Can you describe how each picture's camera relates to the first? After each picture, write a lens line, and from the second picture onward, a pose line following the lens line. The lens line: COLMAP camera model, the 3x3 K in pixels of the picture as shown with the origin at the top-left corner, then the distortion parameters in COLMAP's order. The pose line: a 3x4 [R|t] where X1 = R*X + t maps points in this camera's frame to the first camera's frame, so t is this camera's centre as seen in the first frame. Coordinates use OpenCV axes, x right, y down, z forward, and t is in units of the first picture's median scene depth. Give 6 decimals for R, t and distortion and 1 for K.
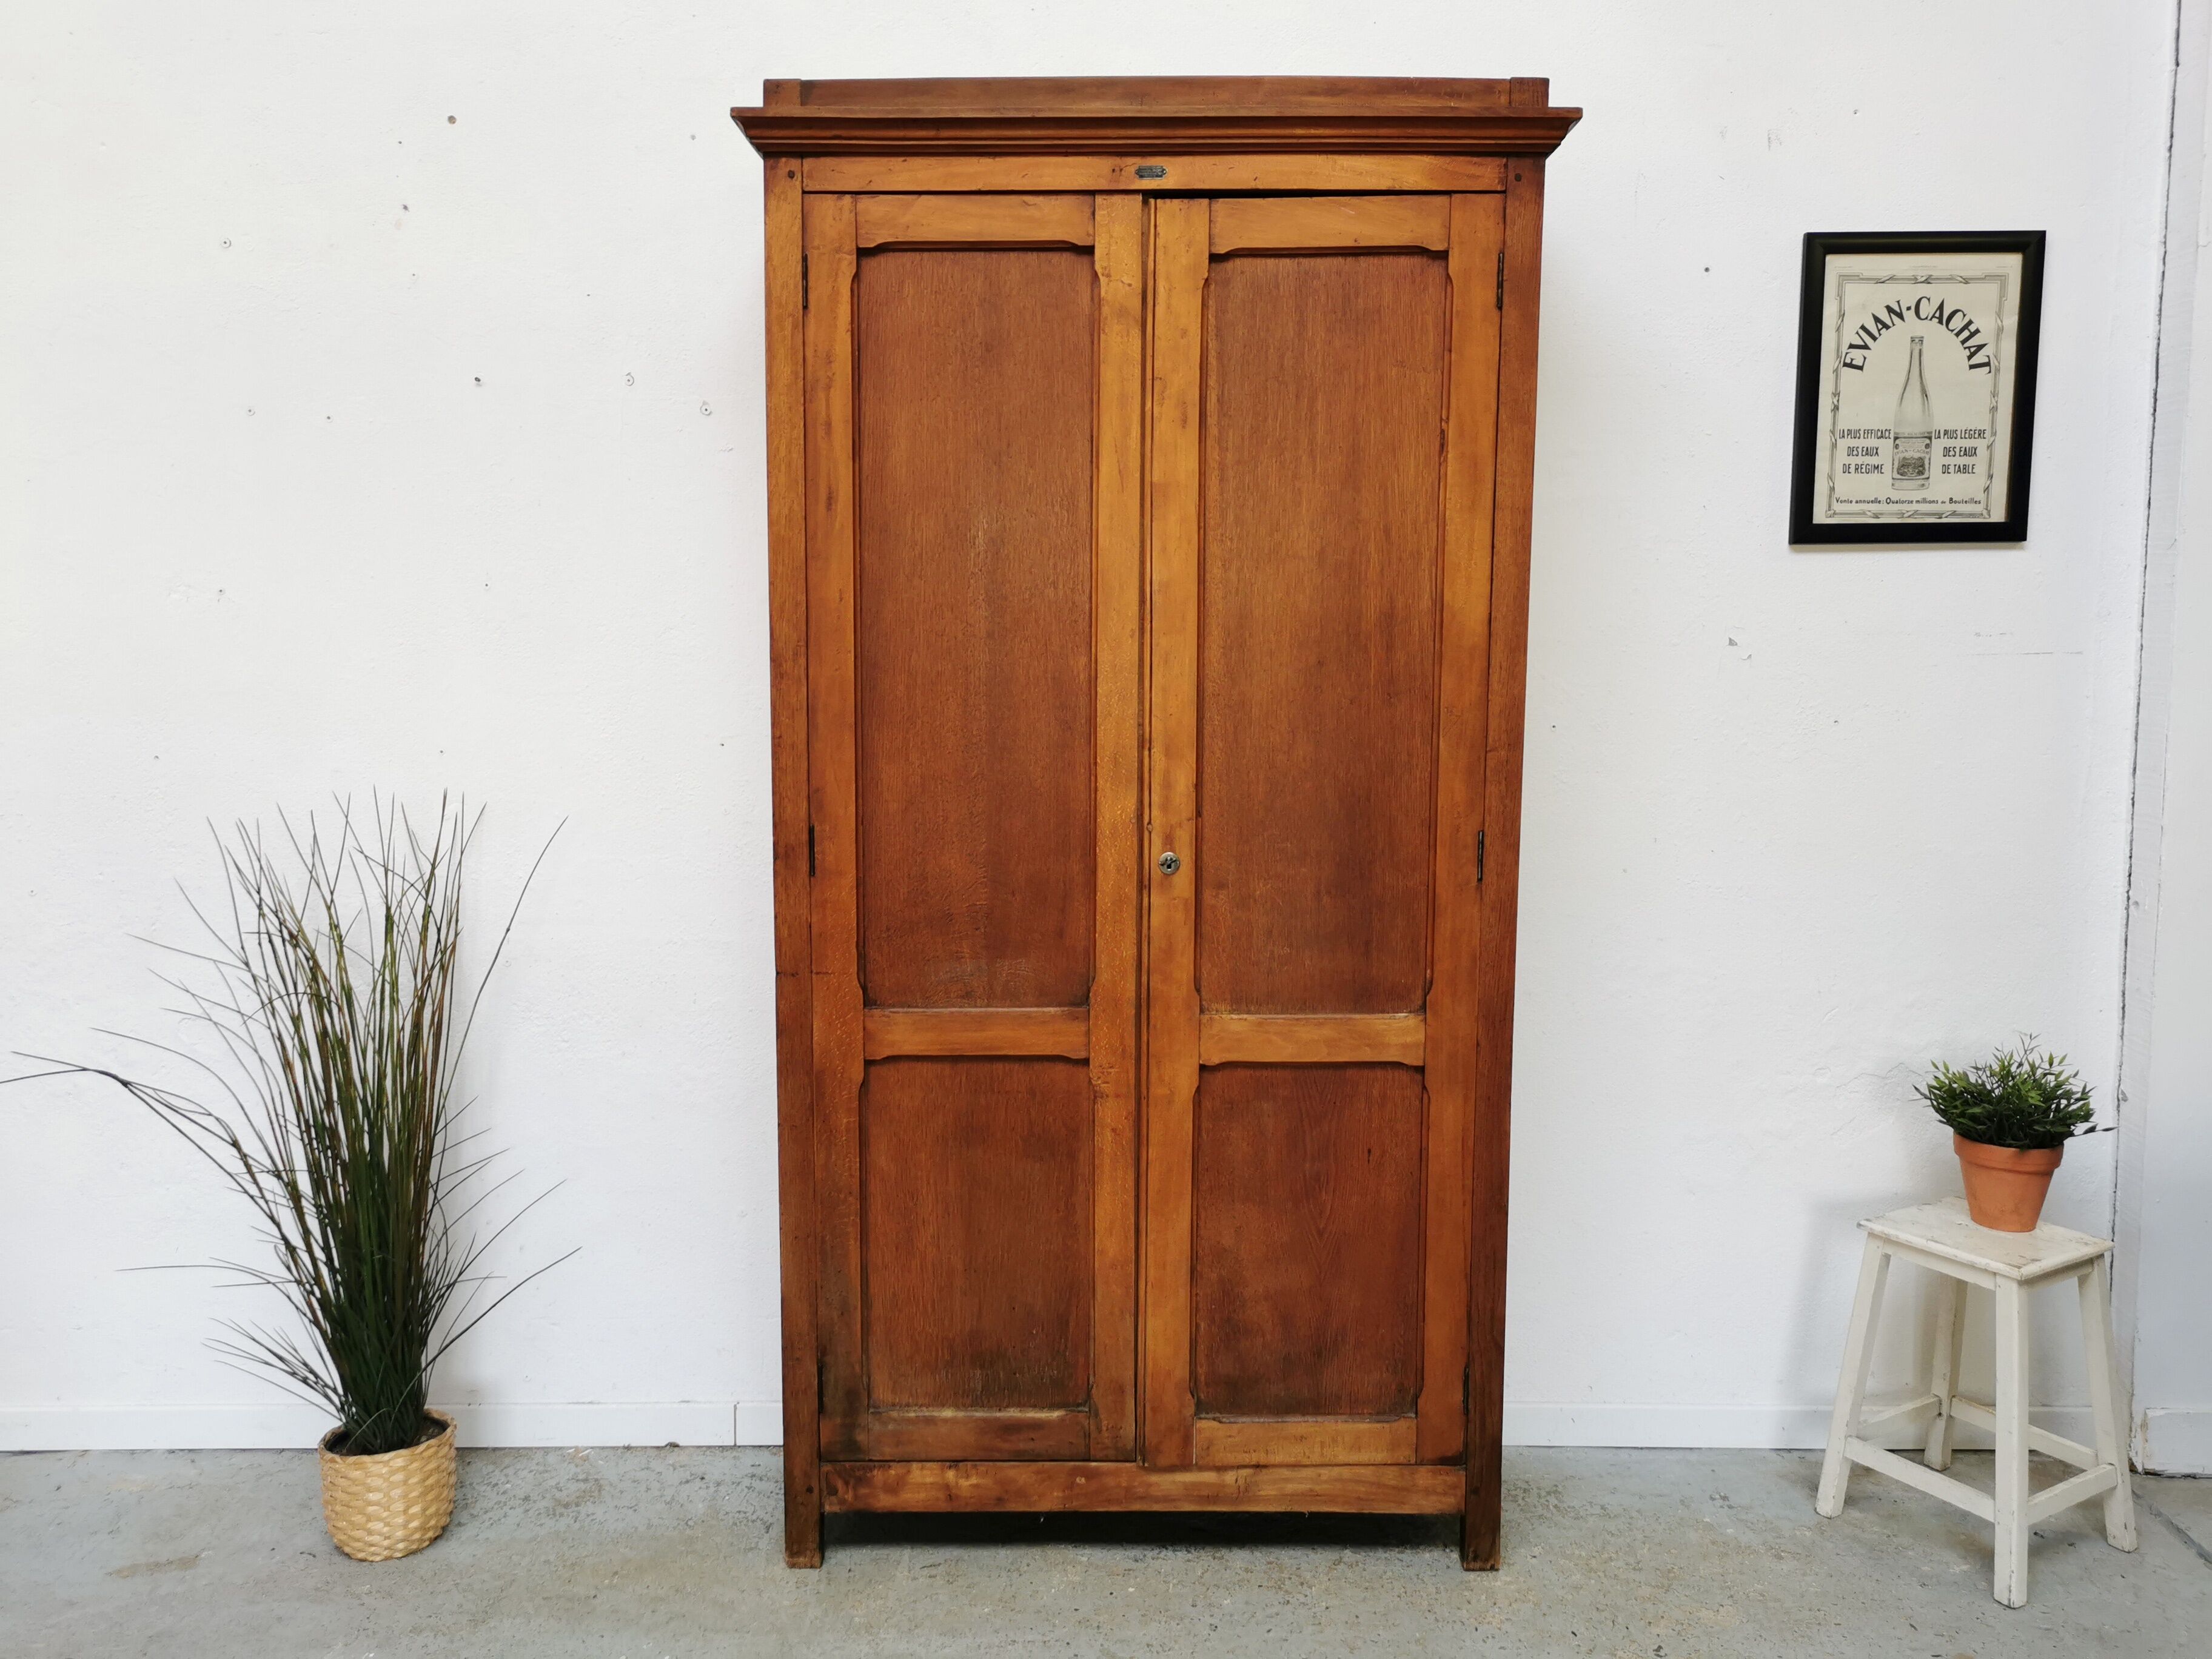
lens RADIAL K [[1700.3, 0, 1115.4], [0, 1700.3, 831.9], [0, 0, 1]] dist [0.061294, -0.058655]
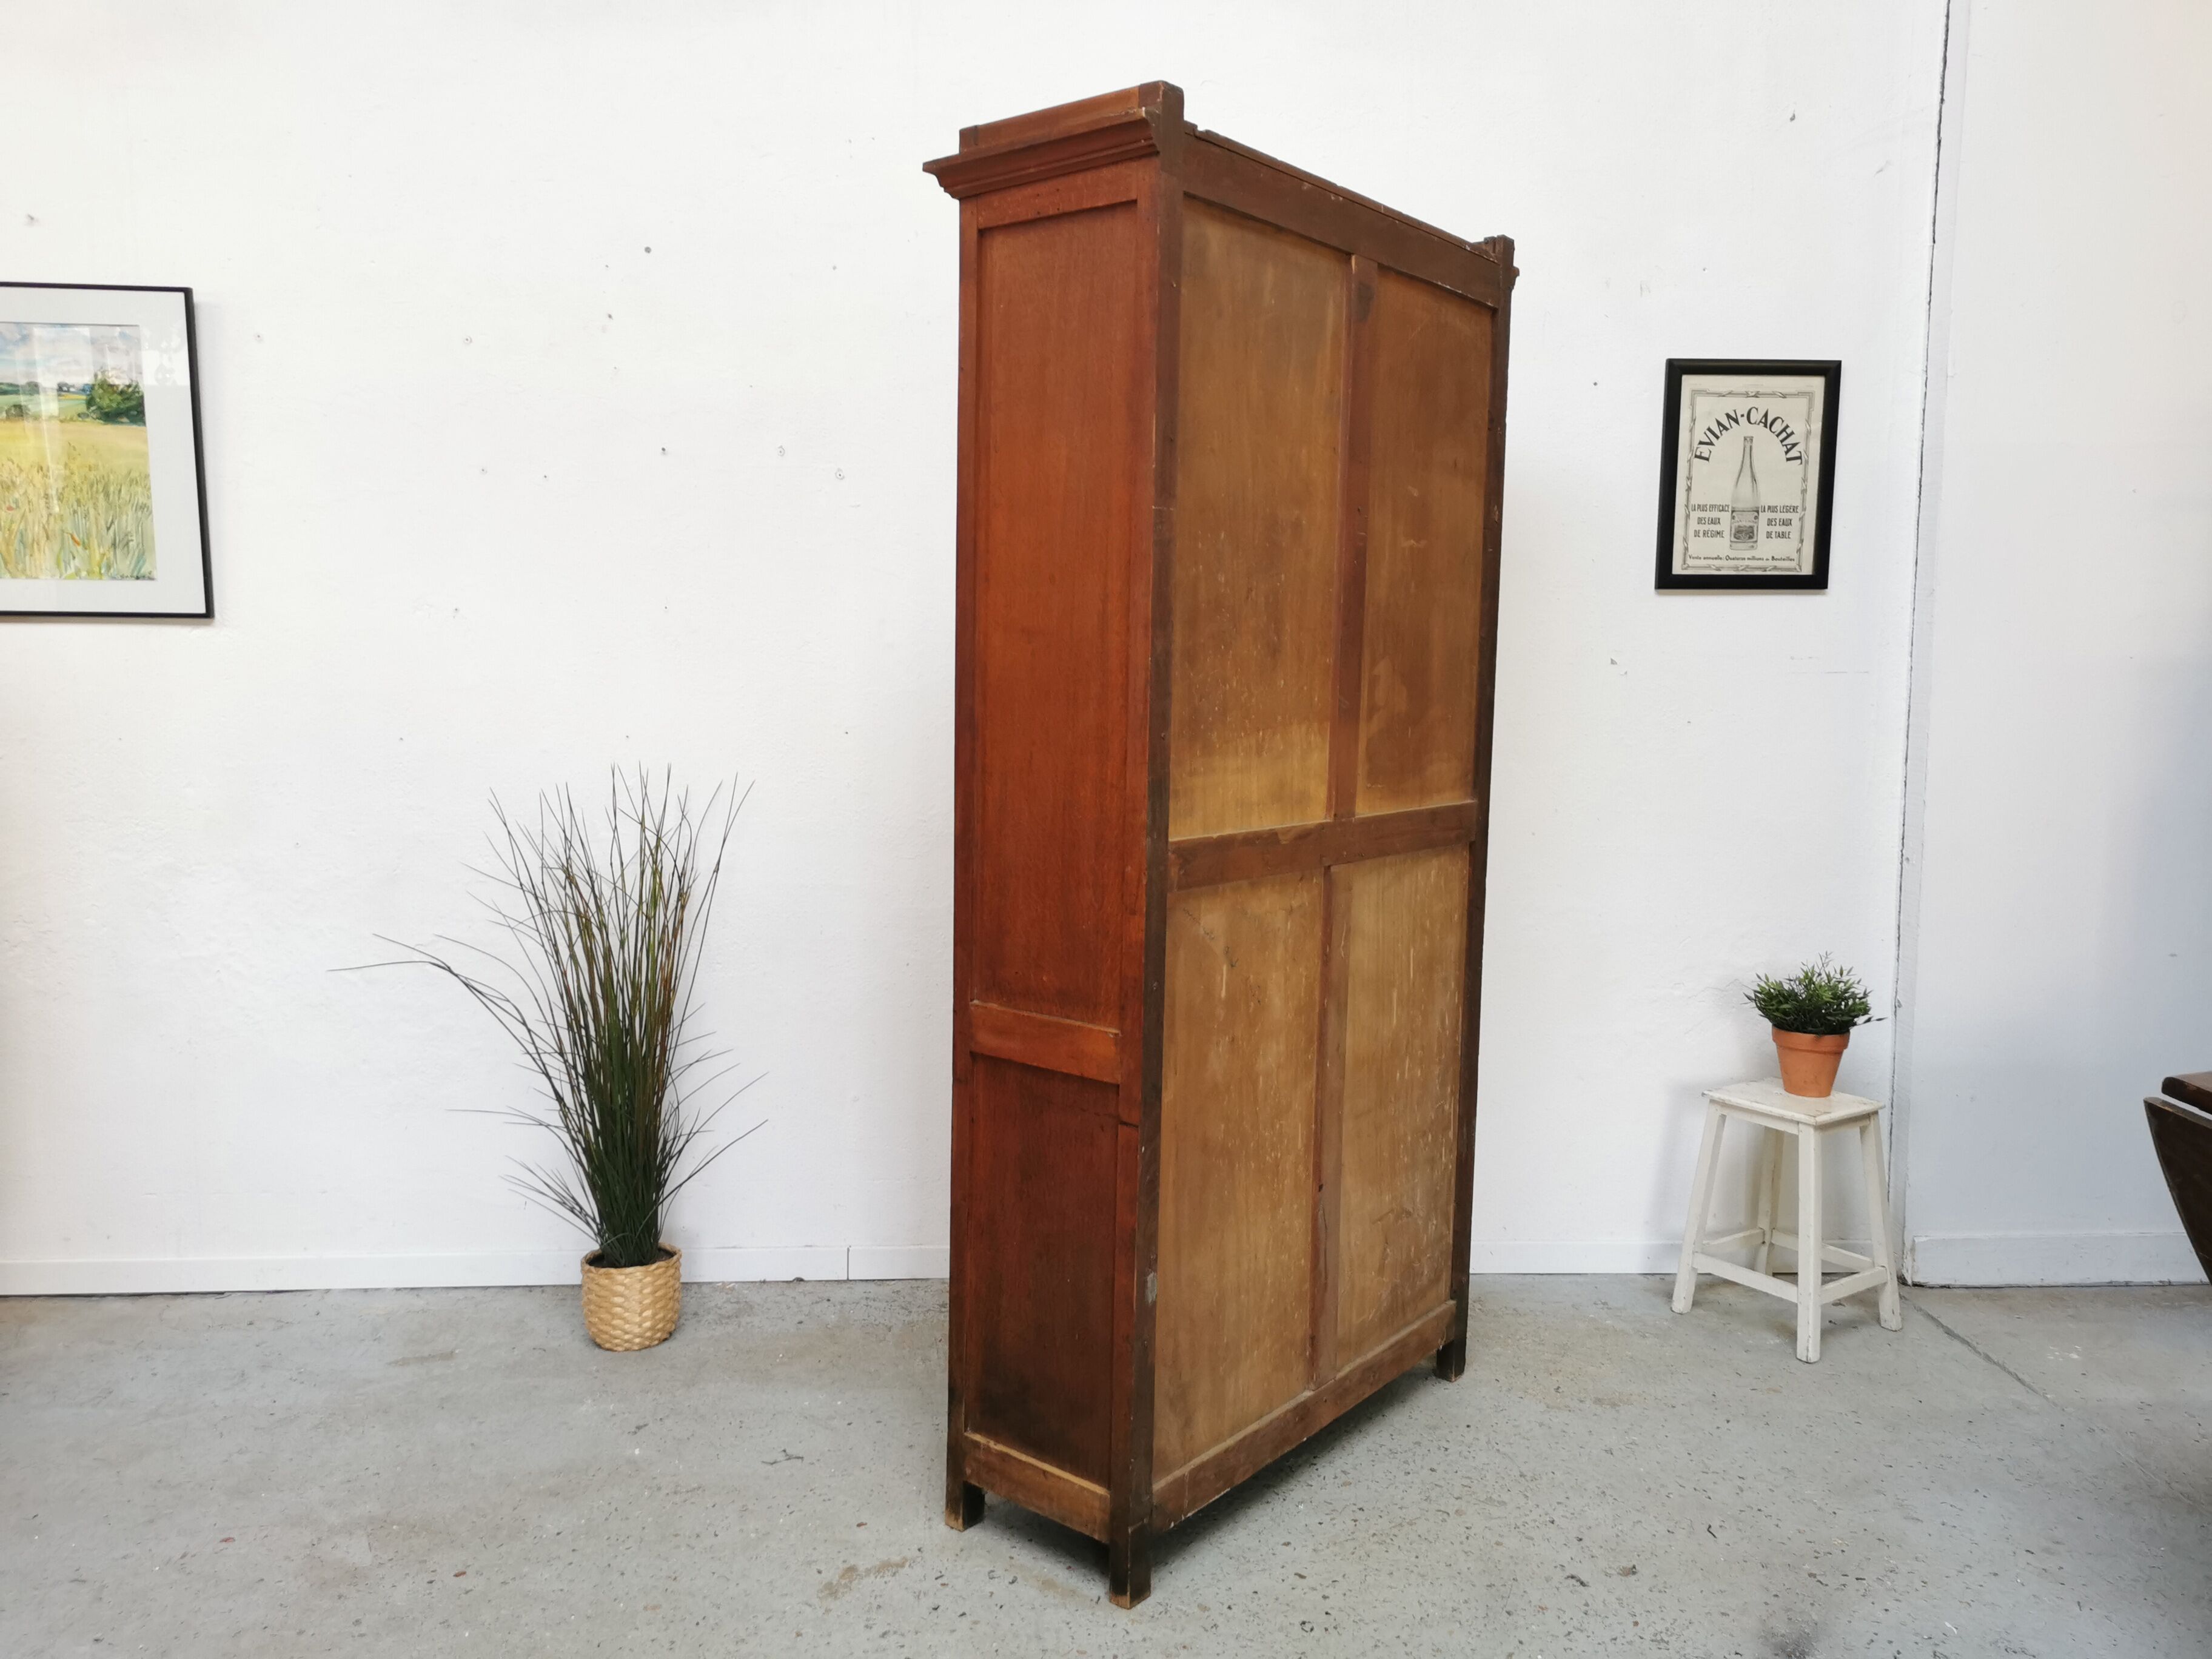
lens RADIAL K [[1700.3, 0, 1110.2], [0, 1700.3, 834.0], [0, 0, 1]] dist [0.061294, -0.058655]
pose [[0.998192, 0.004621, 0.059935, -0.123635], [-0.004428, 0.999985, -0.003366, 0.033170], [-0.059949, 0.003094, 0.998197, -0.342104]]
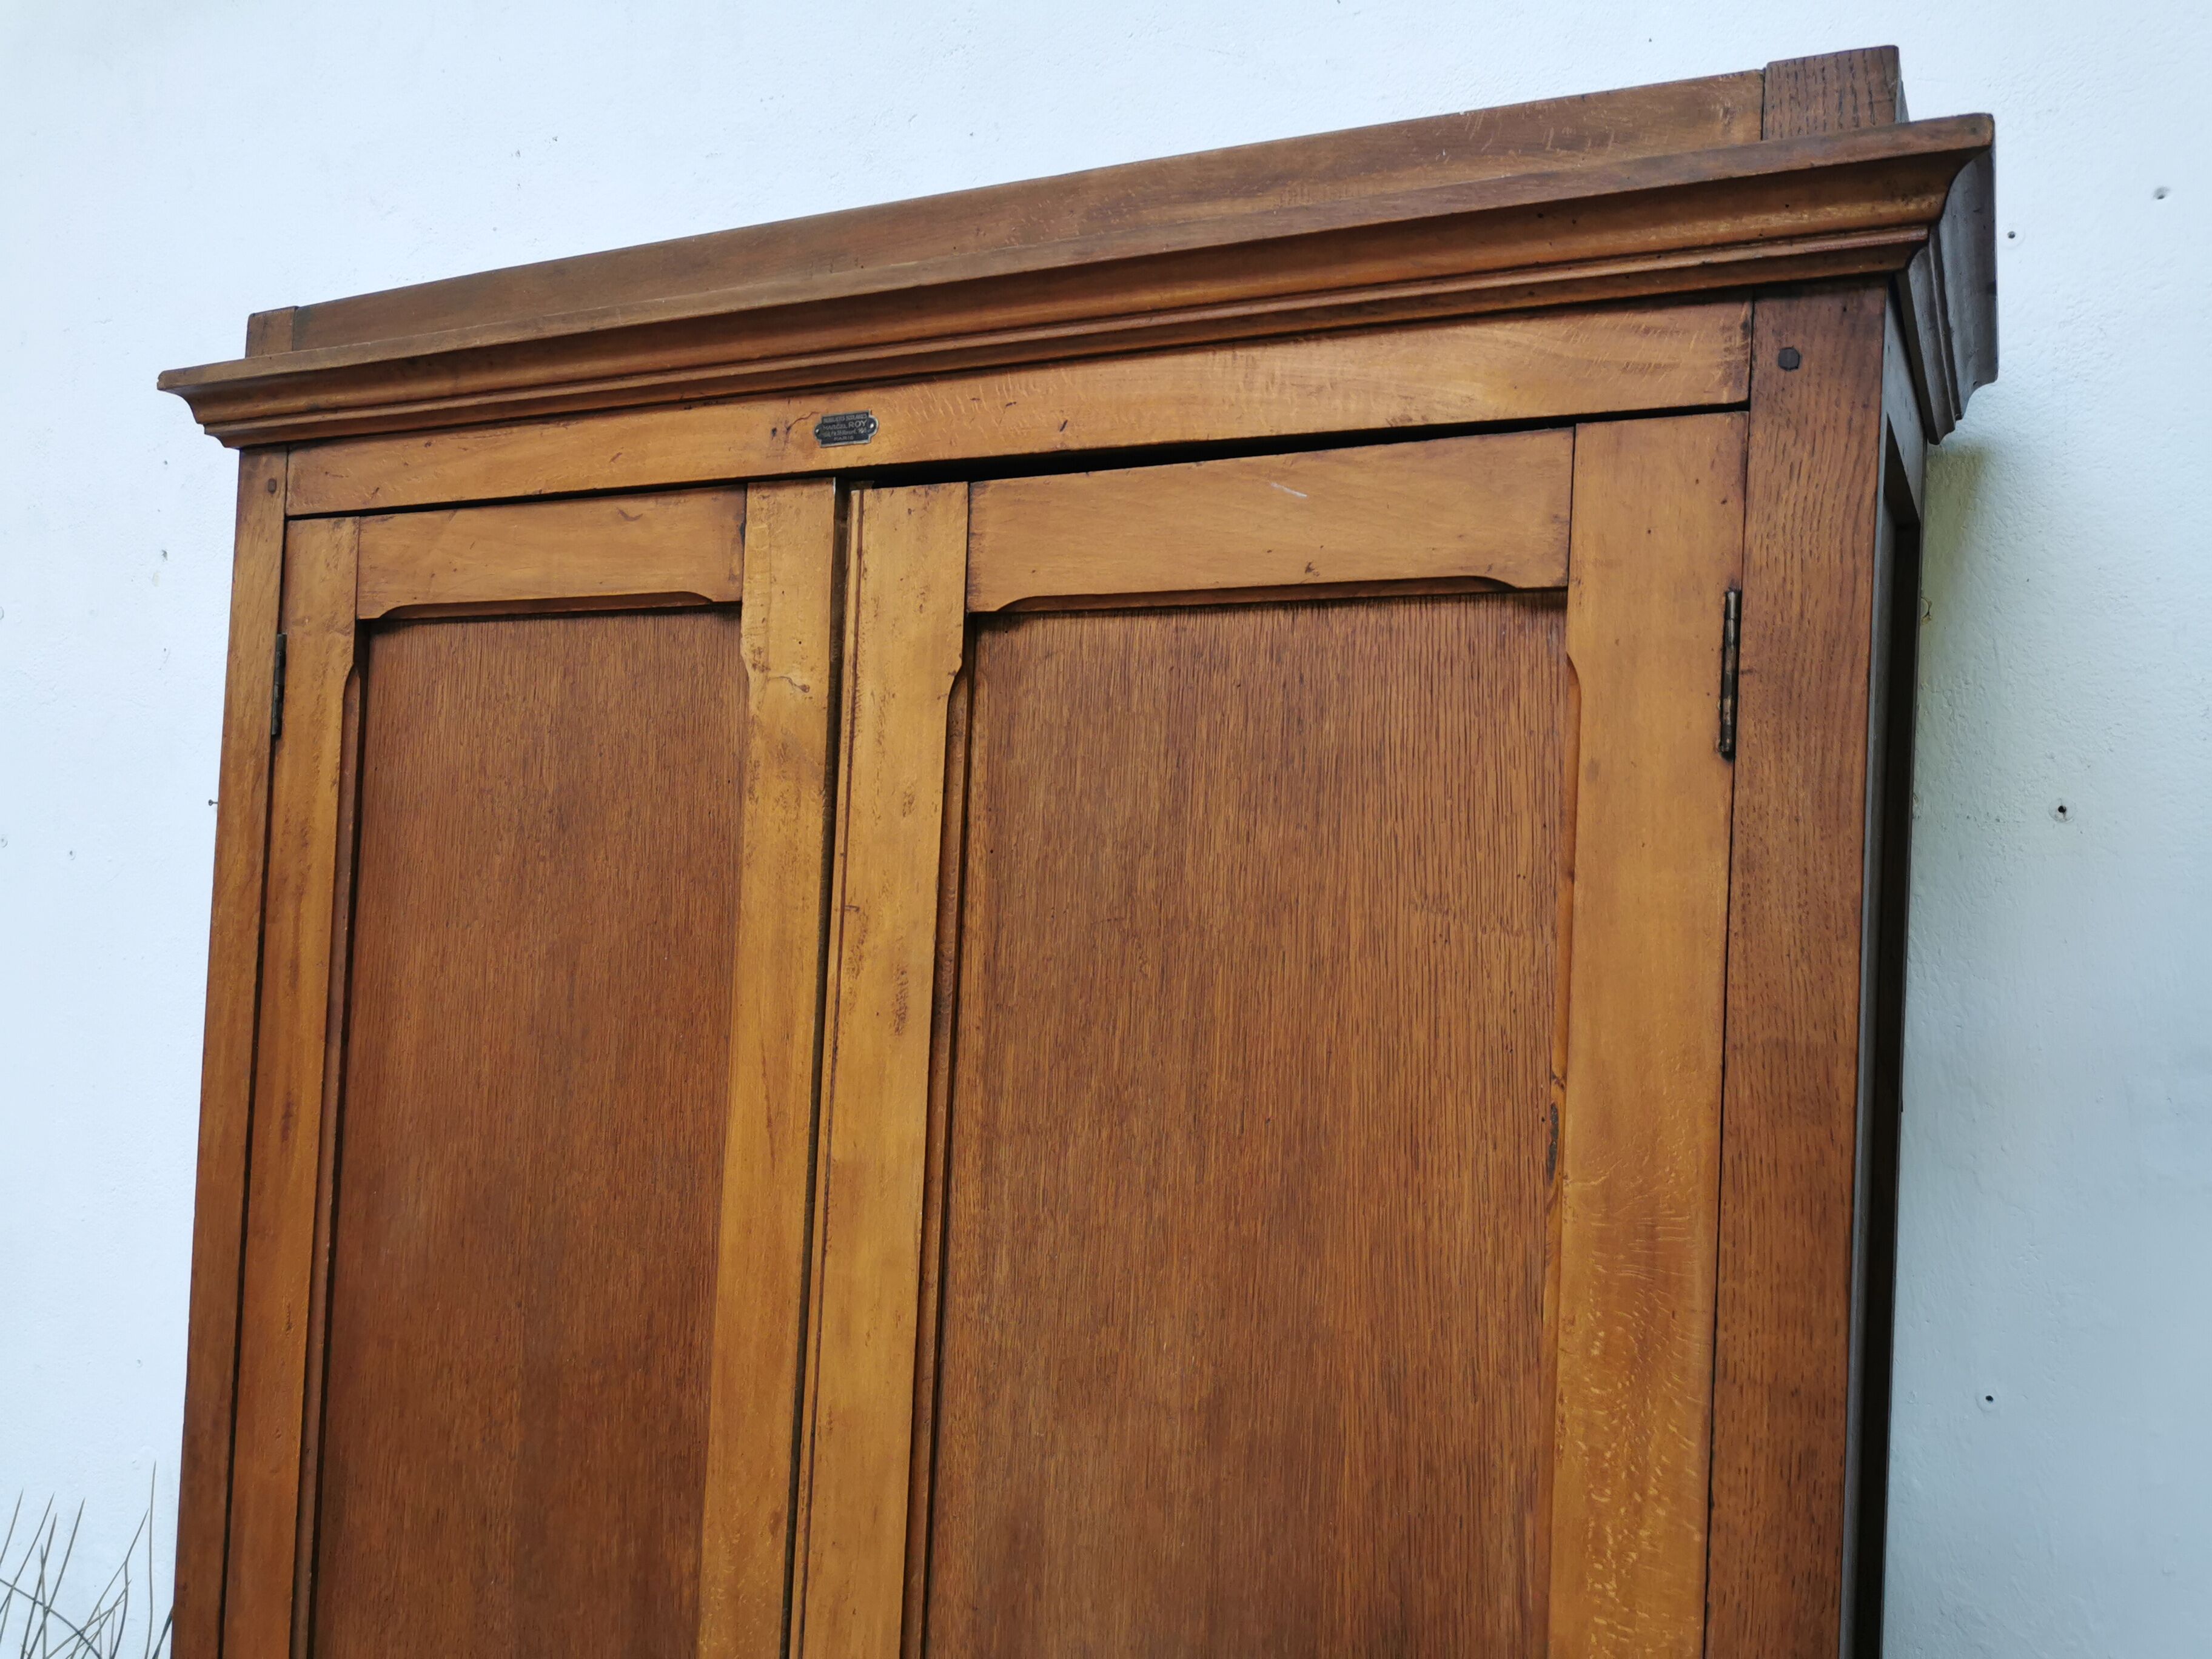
lens RADIAL K [[1700.3, 0, 1108.0], [0, 1700.3, 830.6], [0, 0, 1]] dist [0.061294, -0.058655]
pose [[0.894191, 0.028385, -0.446785, 0.250475], [-0.084475, 0.990758, -0.106123, -0.236199], [0.439644, 0.132636, 0.888325, 0.636279]]
